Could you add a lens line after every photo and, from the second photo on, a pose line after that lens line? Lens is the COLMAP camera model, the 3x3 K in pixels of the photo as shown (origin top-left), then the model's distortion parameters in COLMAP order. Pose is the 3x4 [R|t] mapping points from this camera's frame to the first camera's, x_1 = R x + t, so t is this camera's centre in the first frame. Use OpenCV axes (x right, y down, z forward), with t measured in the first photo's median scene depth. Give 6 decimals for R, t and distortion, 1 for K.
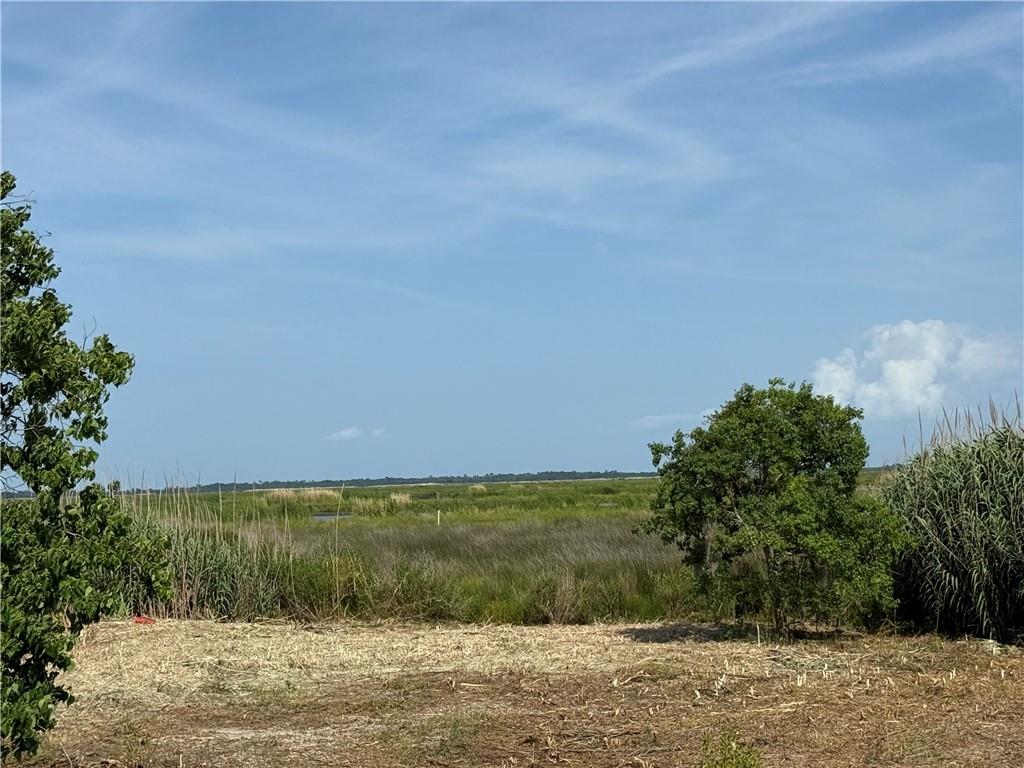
lens RADIAL K [[1965.9, 0, 512.2], [0, 1965.9, 382.8], [0, 0, 1]] dist [0.090826, 0.000000]
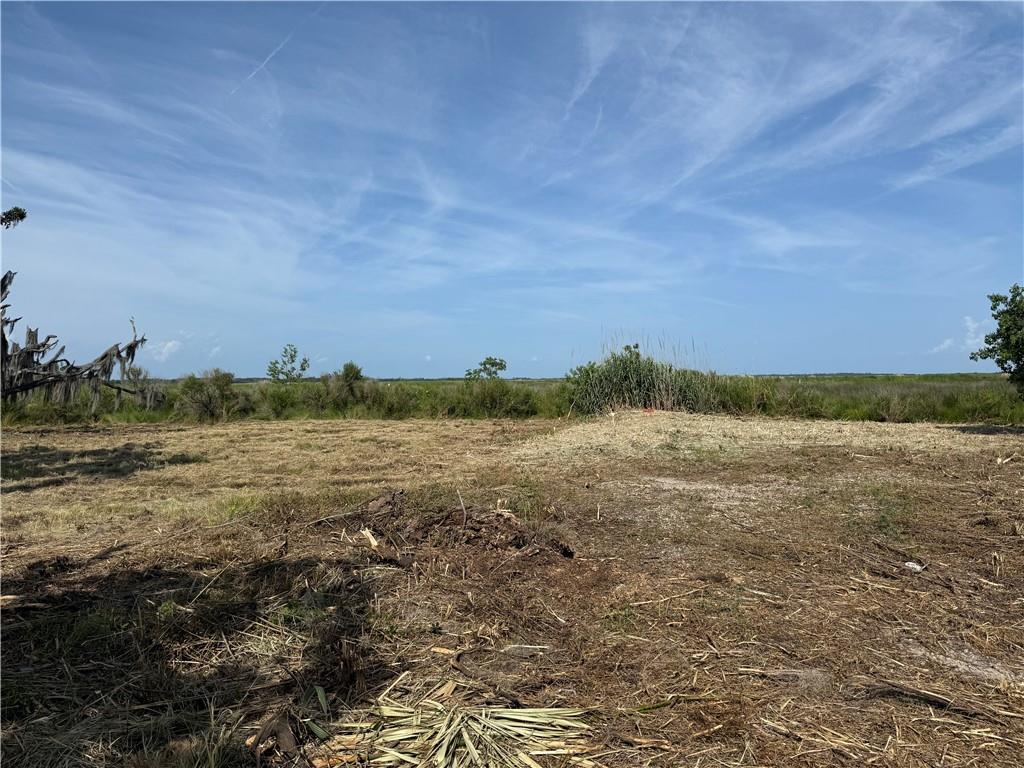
lens RADIAL K [[707.4, 0, 509.6], [0, 707.4, 381.3], [0, 0, 1]] dist [-0.005727, -0.011376]
pose [[0.913242, 0.021005, -0.406875, -0.042755], [0.003619, 0.998212, 0.059657, 0.068838], [0.407401, -0.055954, 0.911534, 0.440891]]
